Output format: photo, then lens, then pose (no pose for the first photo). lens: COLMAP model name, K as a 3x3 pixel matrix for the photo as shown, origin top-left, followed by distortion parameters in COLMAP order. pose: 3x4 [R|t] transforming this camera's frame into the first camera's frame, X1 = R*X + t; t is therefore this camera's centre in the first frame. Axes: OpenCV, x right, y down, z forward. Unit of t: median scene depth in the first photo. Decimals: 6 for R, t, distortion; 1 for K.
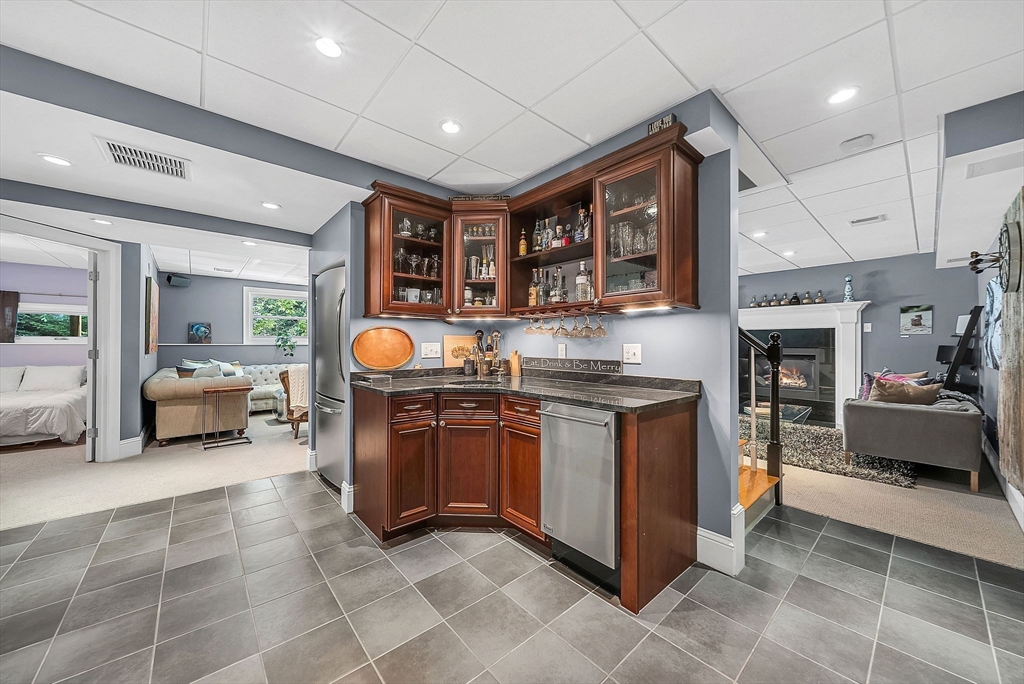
lens RADIAL K [[363.9, 0, 510.0], [0, 363.9, 339.1], [0, 0, 1]] dist [0.002042, 0.000126]
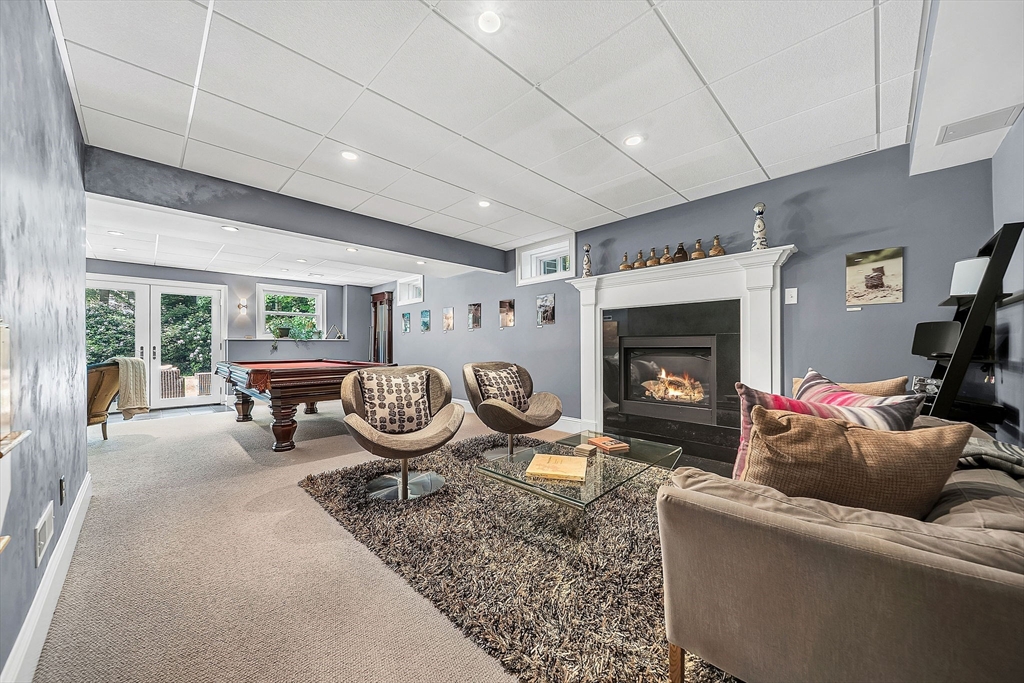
lens RADIAL K [[370.0, 0, 510.3], [0, 370.0, 338.9], [0, 0, 1]] dist [0.016157, 0.000037]
pose [[0.997022, -0.005533, 0.076918, 0.533945], [0.005728, 0.999981, -0.002319, 0.034616], [-0.076903, 0.002752, 0.997035, 0.487608]]
